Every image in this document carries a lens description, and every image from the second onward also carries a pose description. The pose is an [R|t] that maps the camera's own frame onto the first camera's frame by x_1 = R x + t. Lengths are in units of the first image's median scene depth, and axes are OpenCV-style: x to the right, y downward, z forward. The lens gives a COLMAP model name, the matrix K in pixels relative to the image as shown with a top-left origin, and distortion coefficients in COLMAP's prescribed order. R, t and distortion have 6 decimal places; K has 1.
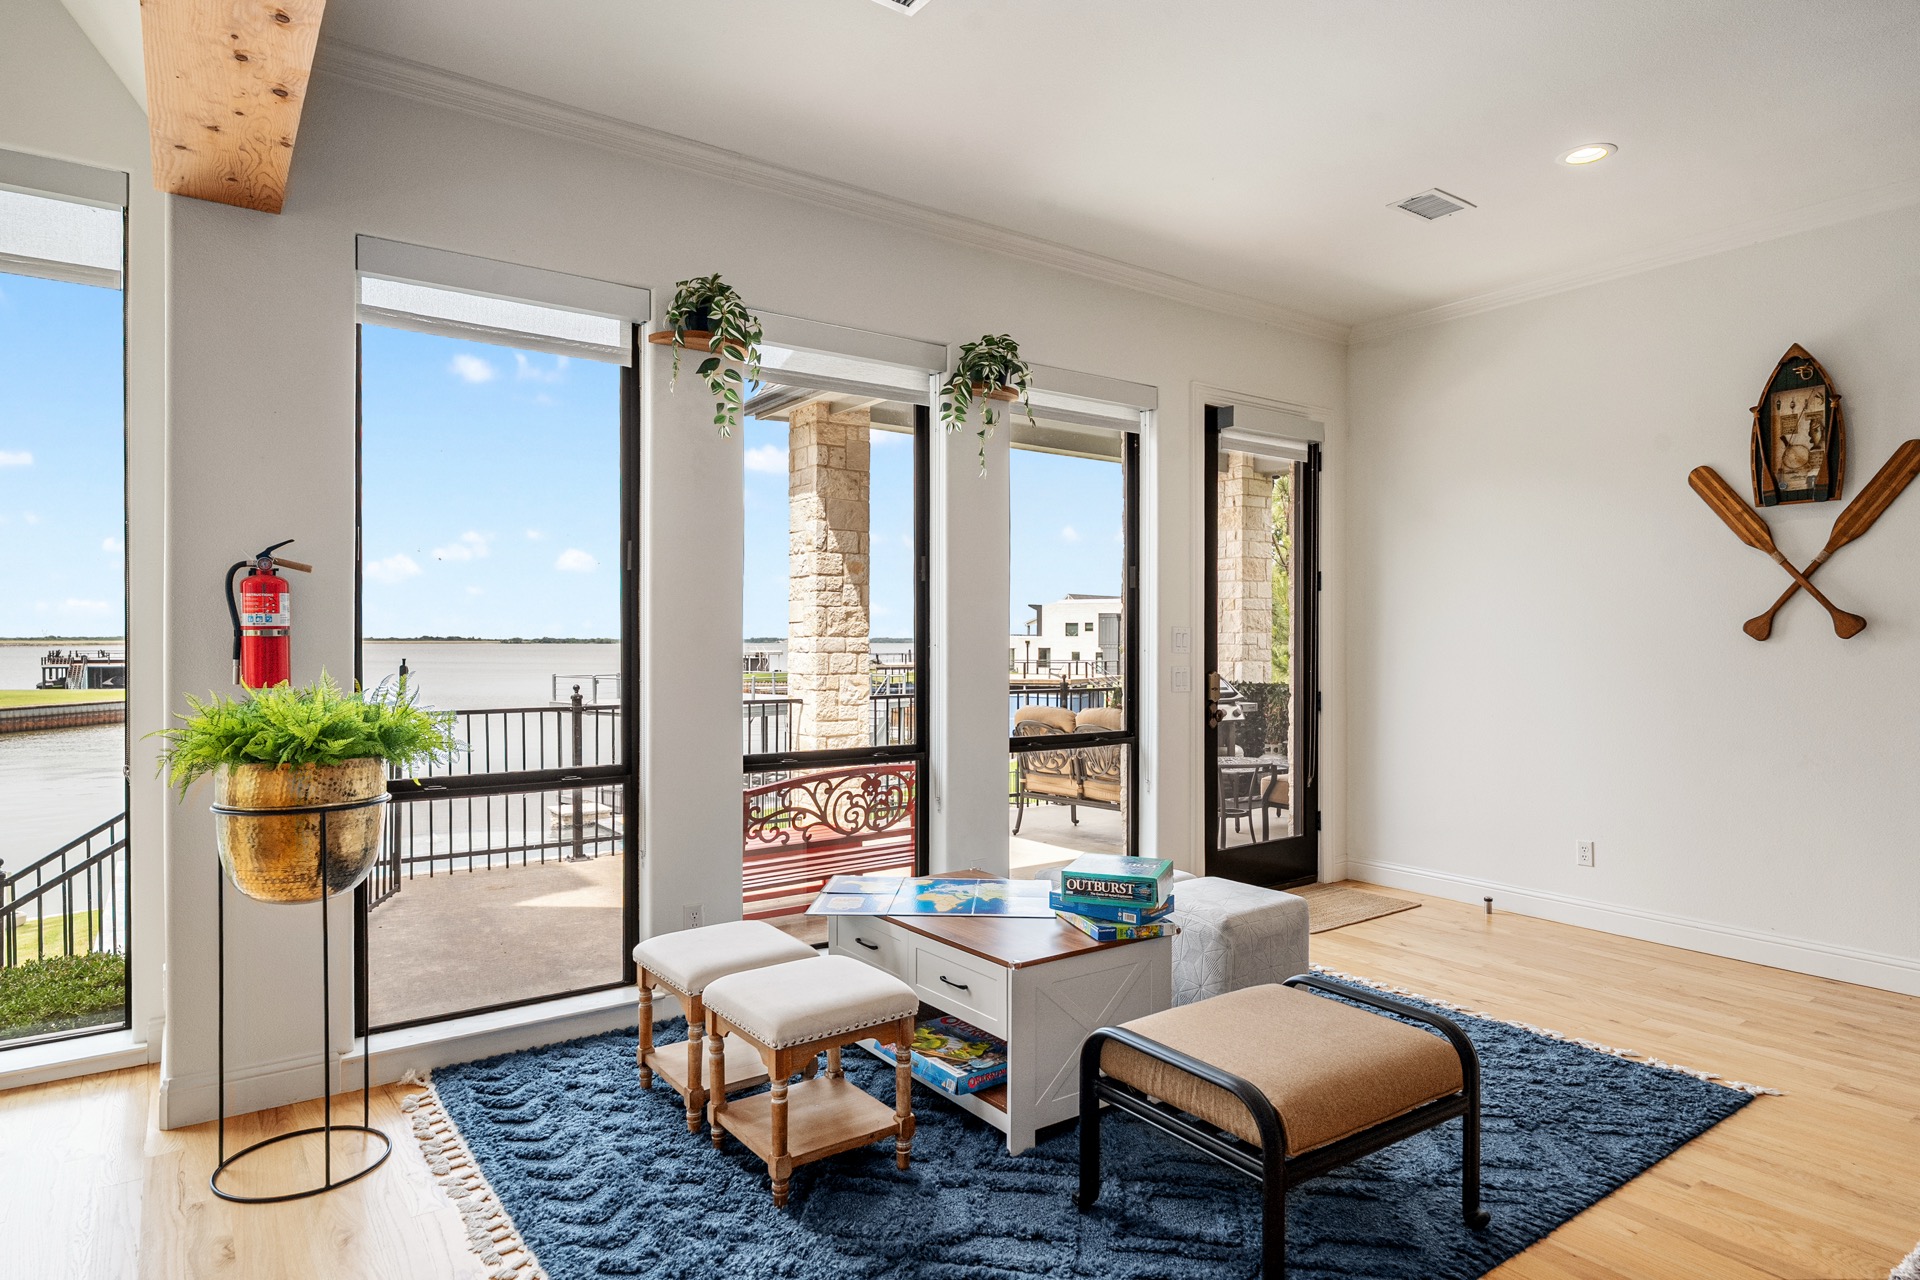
lens RADIAL K [[1083.0, 0, 947.2], [0, 1083.0, 648.2], [0, 0, 1]] dist [-0.005798, -0.001117]
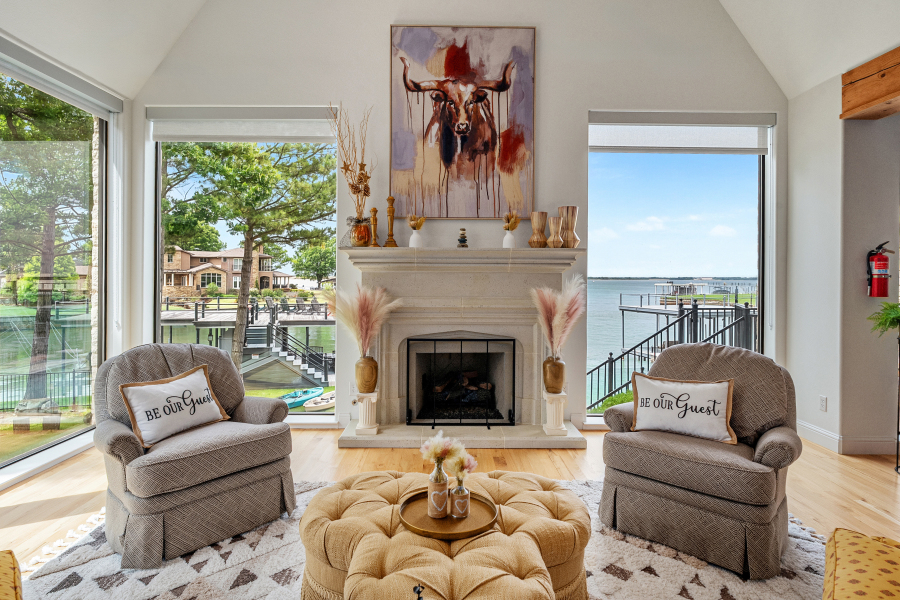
lens RADIAL K [[495.4, 0, 453.7], [0, 495.4, 281.7], [0, 0, 1]] dist [-0.004409, -0.000459]
pose [[0.825623, 0.006833, -0.564180, -0.549272], [-0.008161, 0.999967, 0.000169, 0.004849], [0.564163, 0.004465, 0.825652, -0.409887]]
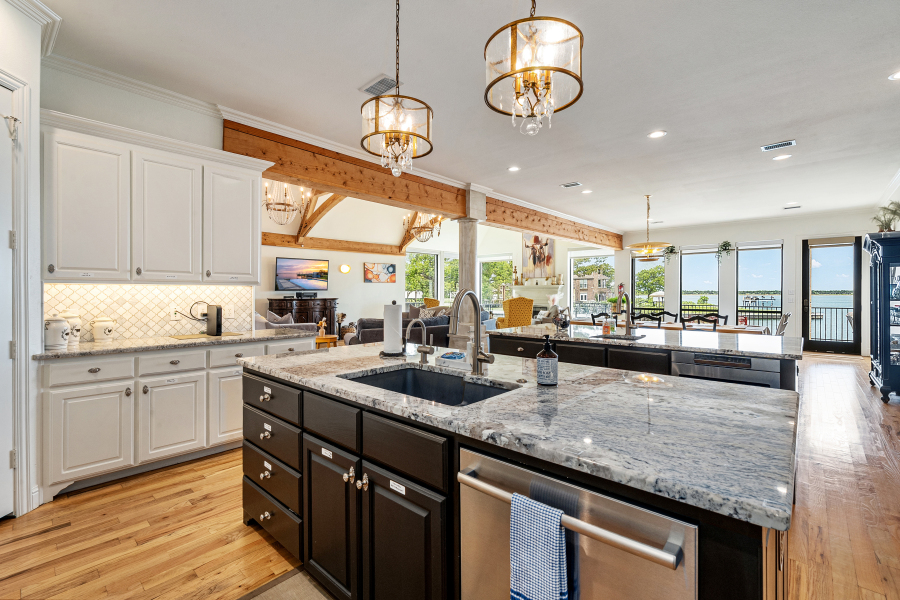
lens RADIAL K [[400.8, 0, 455.5], [0, 400.8, 292.1], [0, 0, 1]] dist [-0.000254, 0.000122]
pose [[0.247316, -0.003179, -0.968930, 1.846623], [-0.005355, 0.999975, -0.004648, 0.014172], [0.968920, 0.006338, 0.247292, -1.025389]]
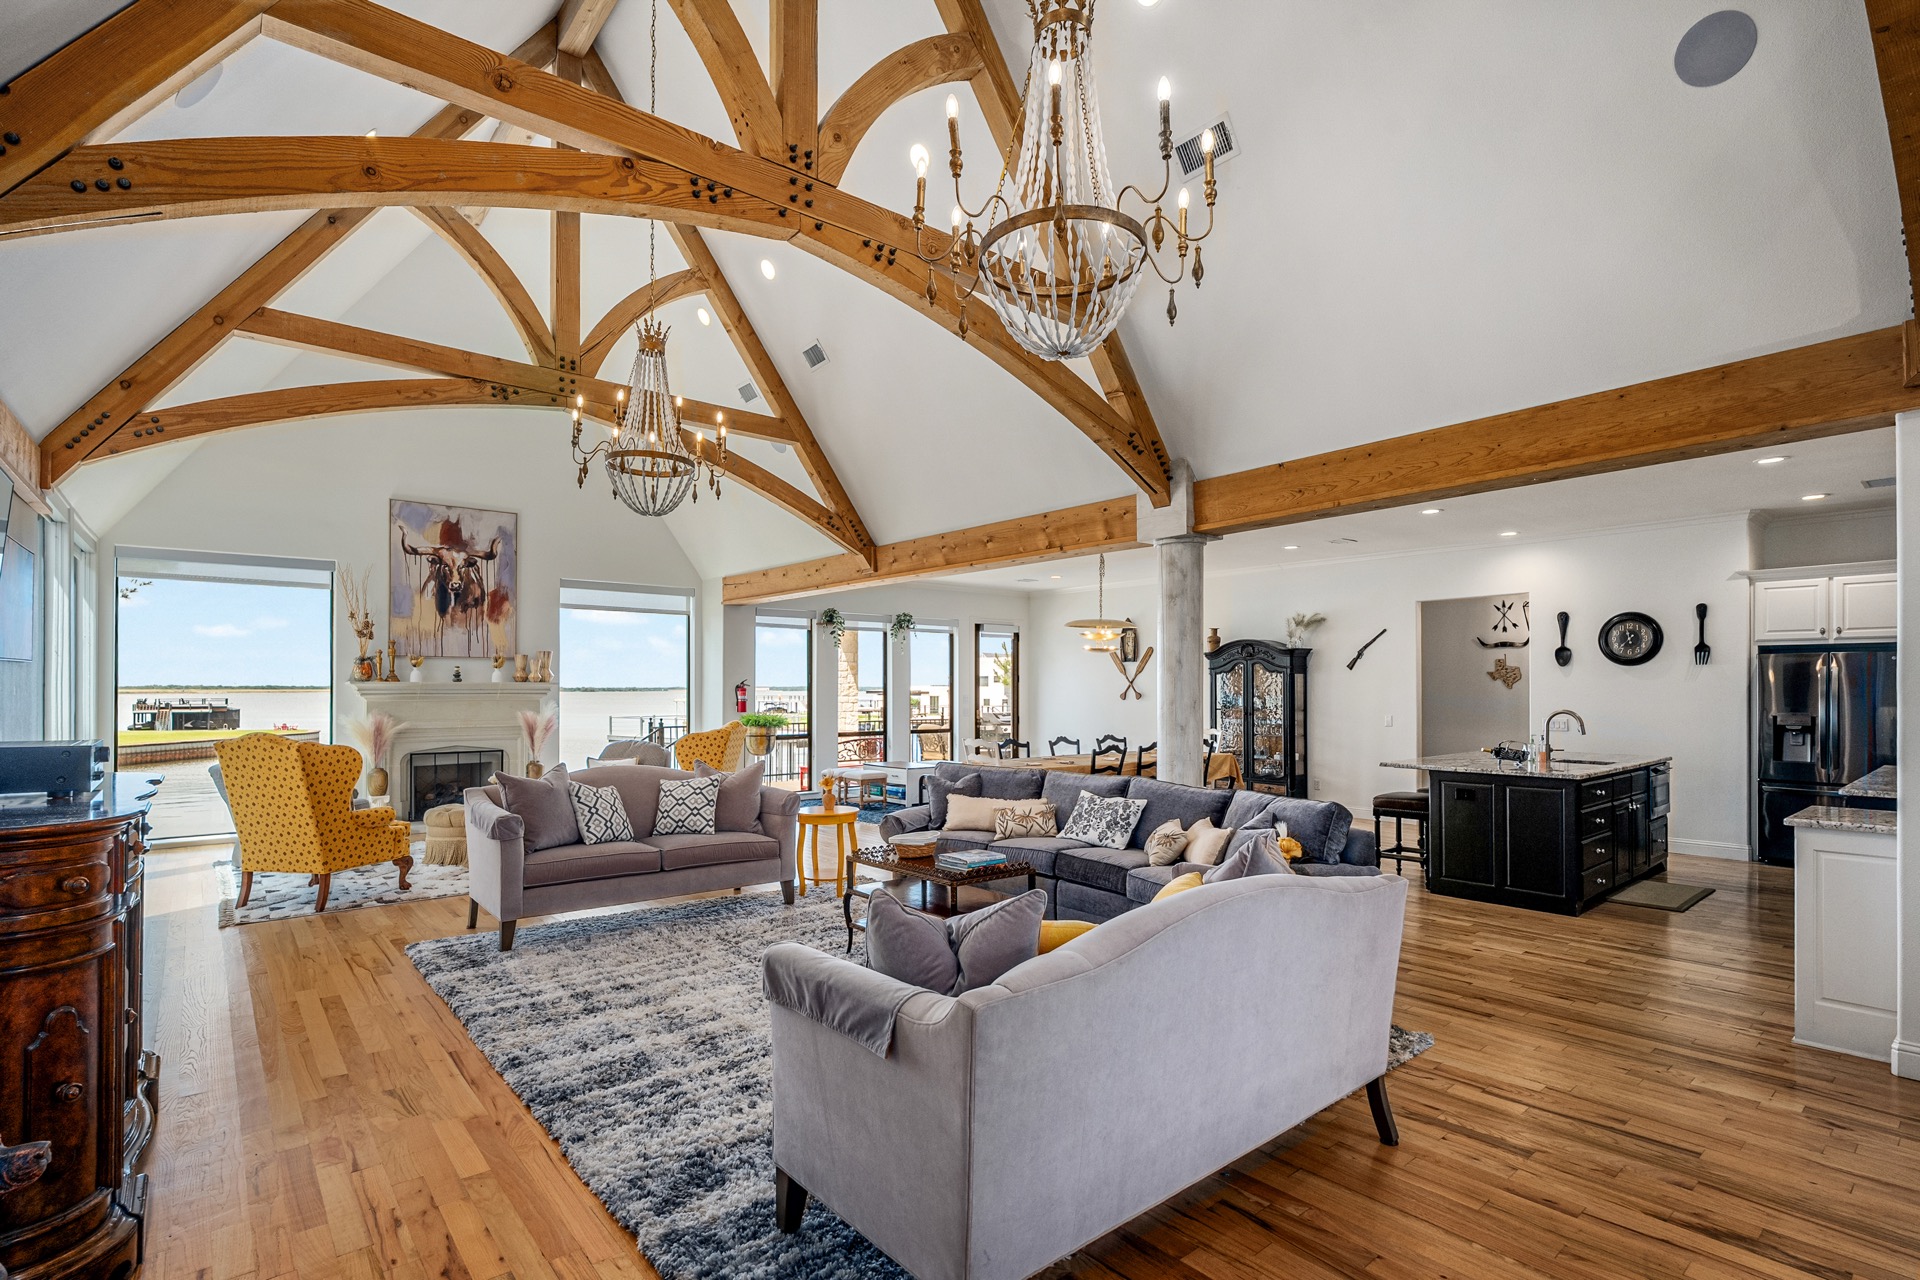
lens RADIAL K [[901.5, 0, 949.8], [0, 901.5, 684.1], [0, 0, 1]] dist [-0.004277, 0.002769]
pose [[0.997414, -0.000773, 0.071870, -0.023649], [0.001630, 0.999928, -0.011861, -0.024753], [-0.071856, 0.011947, 0.997343, -1.909527]]
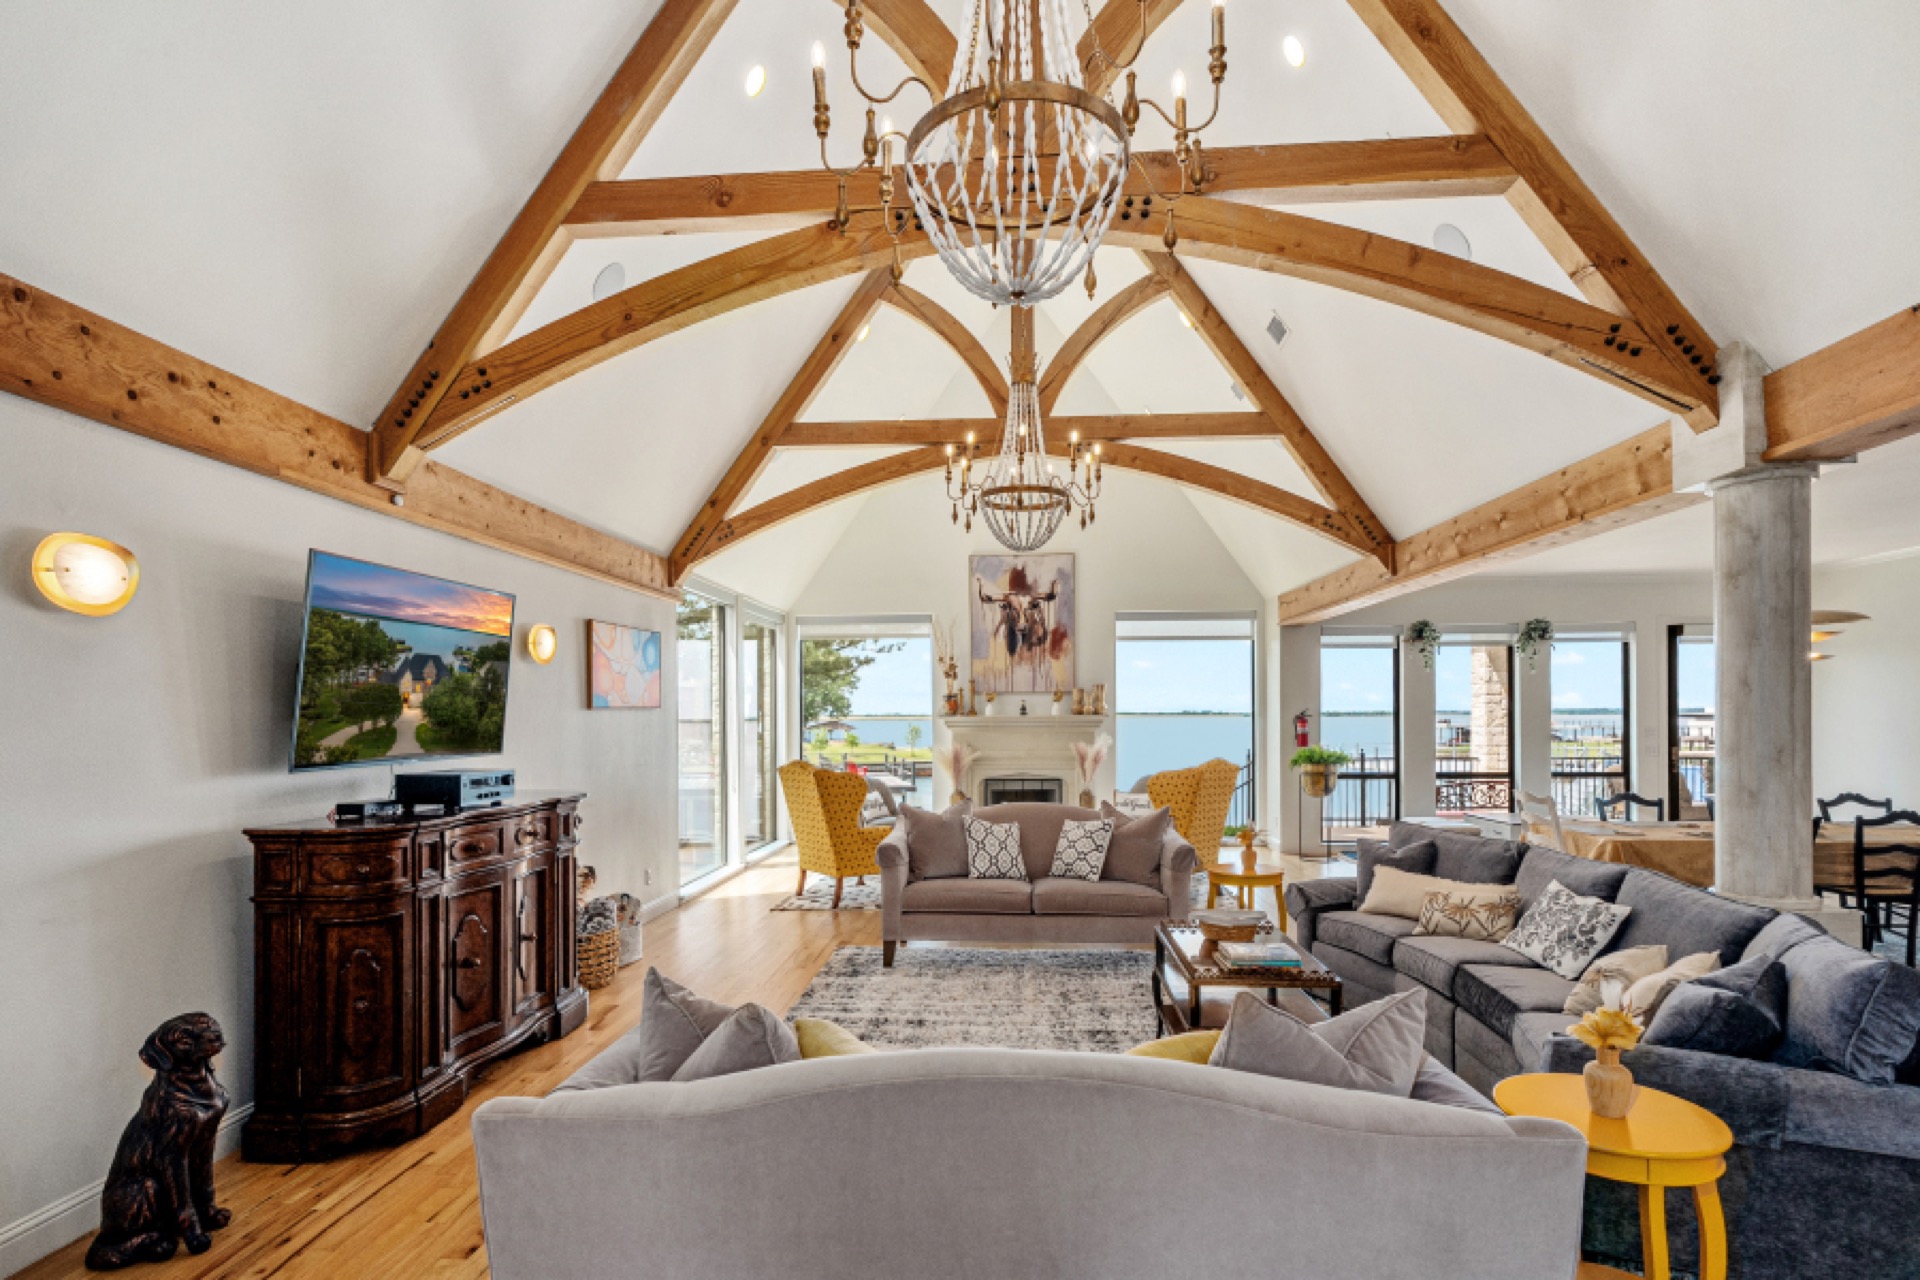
lens RADIAL K [[941.7, 0, 964.2], [0, 941.7, 712.2], [0, 0, 1]] dist [-0.003179, 0.000834]
pose [[0.777226, -0.009099, -0.629155, 0.396846], [0.003577, 0.999943, -0.010042, -0.041169], [0.629211, 0.005555, 0.777215, -1.682630]]
